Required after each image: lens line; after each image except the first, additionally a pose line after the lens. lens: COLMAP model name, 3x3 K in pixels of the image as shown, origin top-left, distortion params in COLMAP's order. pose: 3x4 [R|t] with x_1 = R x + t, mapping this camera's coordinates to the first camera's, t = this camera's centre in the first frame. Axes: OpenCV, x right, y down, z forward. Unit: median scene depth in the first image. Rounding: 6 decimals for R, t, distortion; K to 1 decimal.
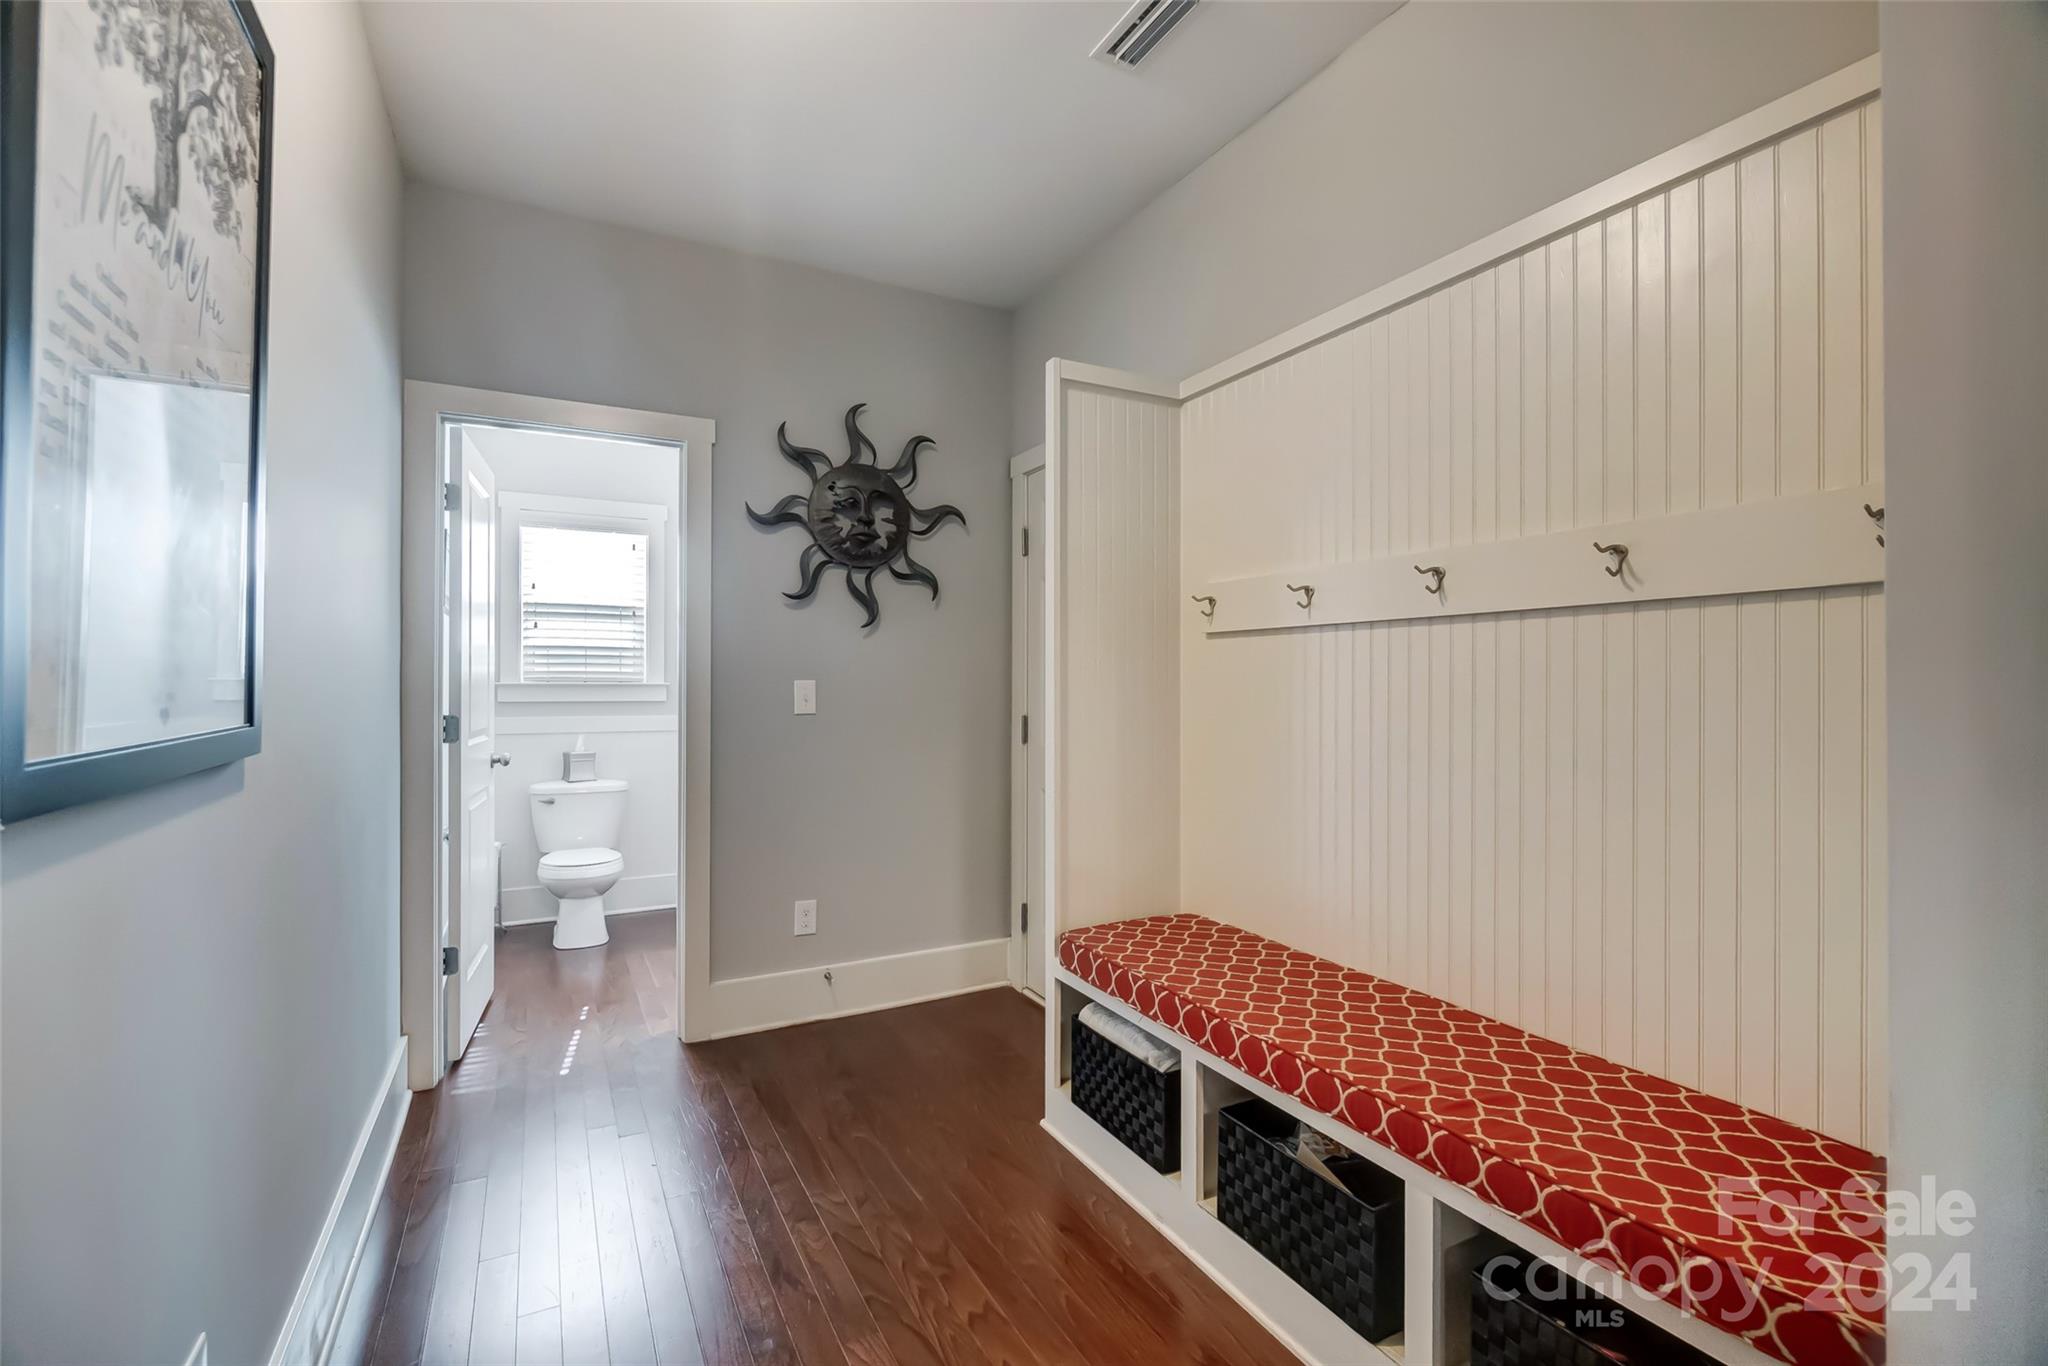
lens RADIAL K [[893.1, 0, 1024.0], [0, 893.1, 683.0], [0, 0, 1]] dist [-0.016044, 0.000930]
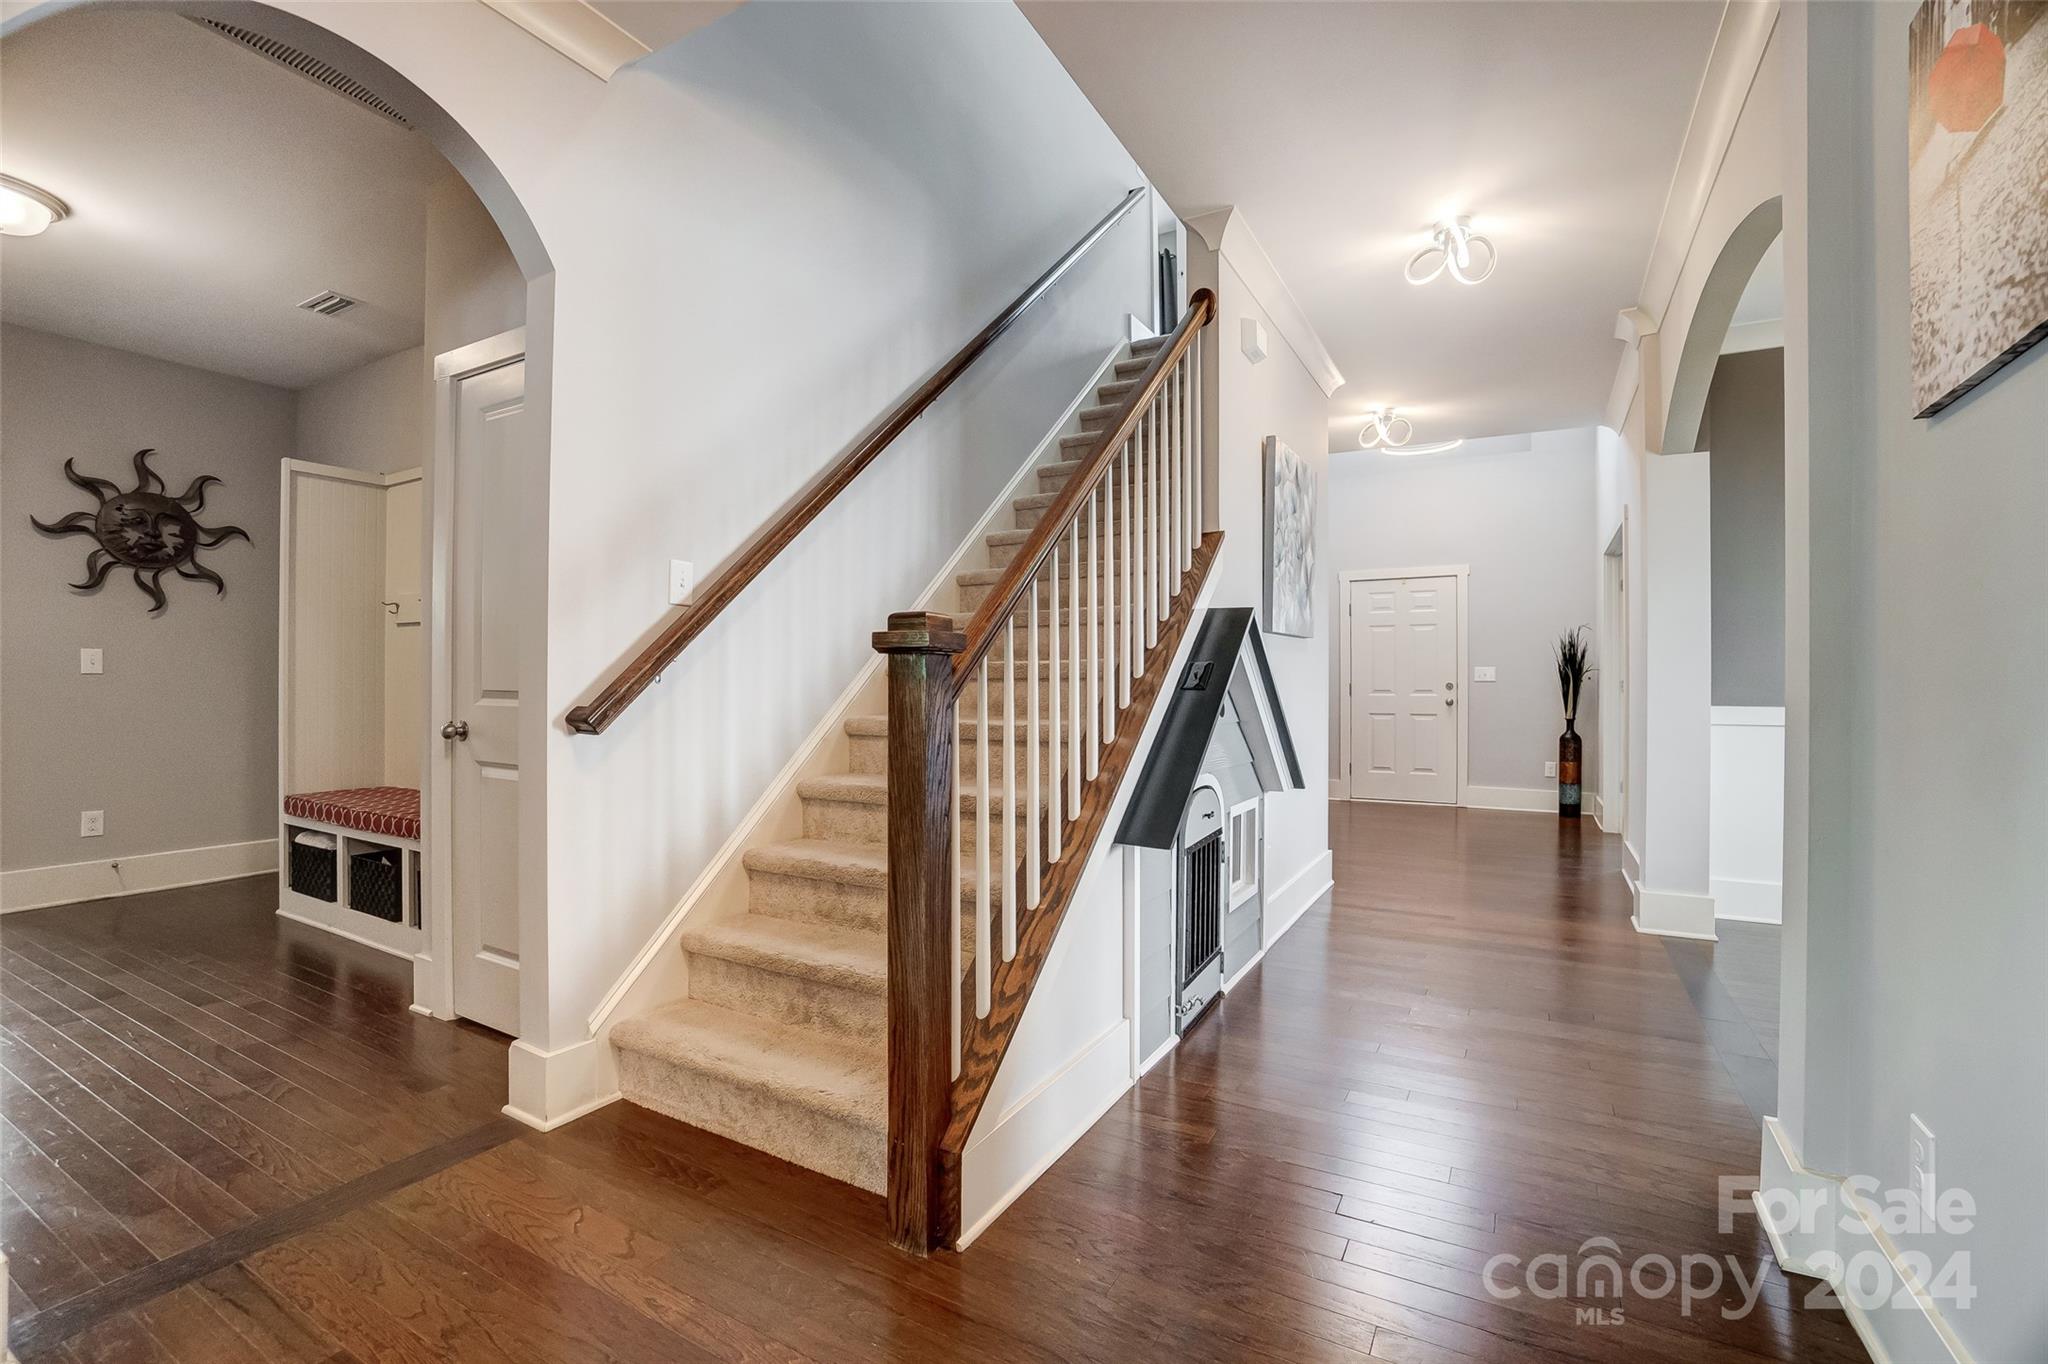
lens RADIAL K [[893.1, 0, 1024.0], [0, 893.1, 682.0], [0, 0, 1]] dist [-0.016044, 0.000930]
pose [[0.858239, 0.001703, 0.513247, 0.280613], [-0.003503, 0.999991, 0.002540, 0.038227], [-0.513238, -0.003978, 0.858237, -0.858256]]
